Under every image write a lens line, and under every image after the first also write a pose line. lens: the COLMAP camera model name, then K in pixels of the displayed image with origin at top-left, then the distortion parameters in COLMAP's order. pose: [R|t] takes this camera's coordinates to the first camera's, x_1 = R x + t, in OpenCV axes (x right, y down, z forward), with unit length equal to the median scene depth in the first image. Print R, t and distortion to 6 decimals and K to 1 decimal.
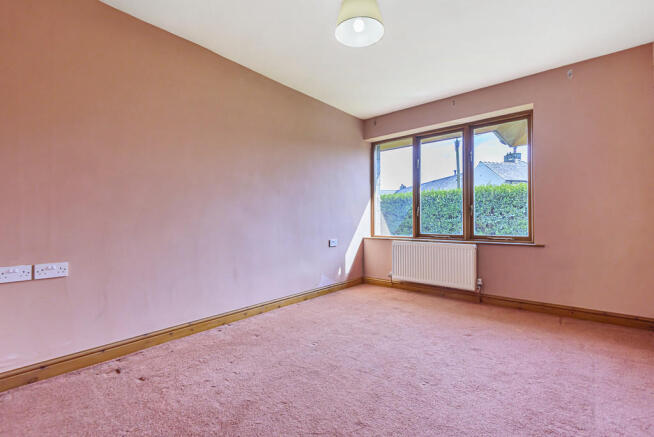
lens RADIAL K [[295.0, 0, 329.9], [0, 295.0, 223.2], [0, 0, 1]] dist [0.010898, -0.003828]
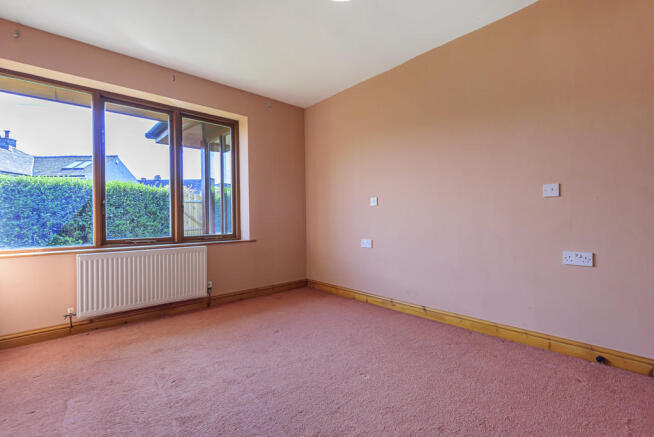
lens RADIAL K [[295.0, 0, 329.7], [0, 295.0, 216.0], [0, 0, 1]] dist [0.010898, -0.003828]
pose [[0.157317, 0.000677, 0.987548, -0.353217], [0.027414, 0.999611, -0.005053, -0.003886], [-0.987168, 0.027868, 0.157238, 0.465392]]
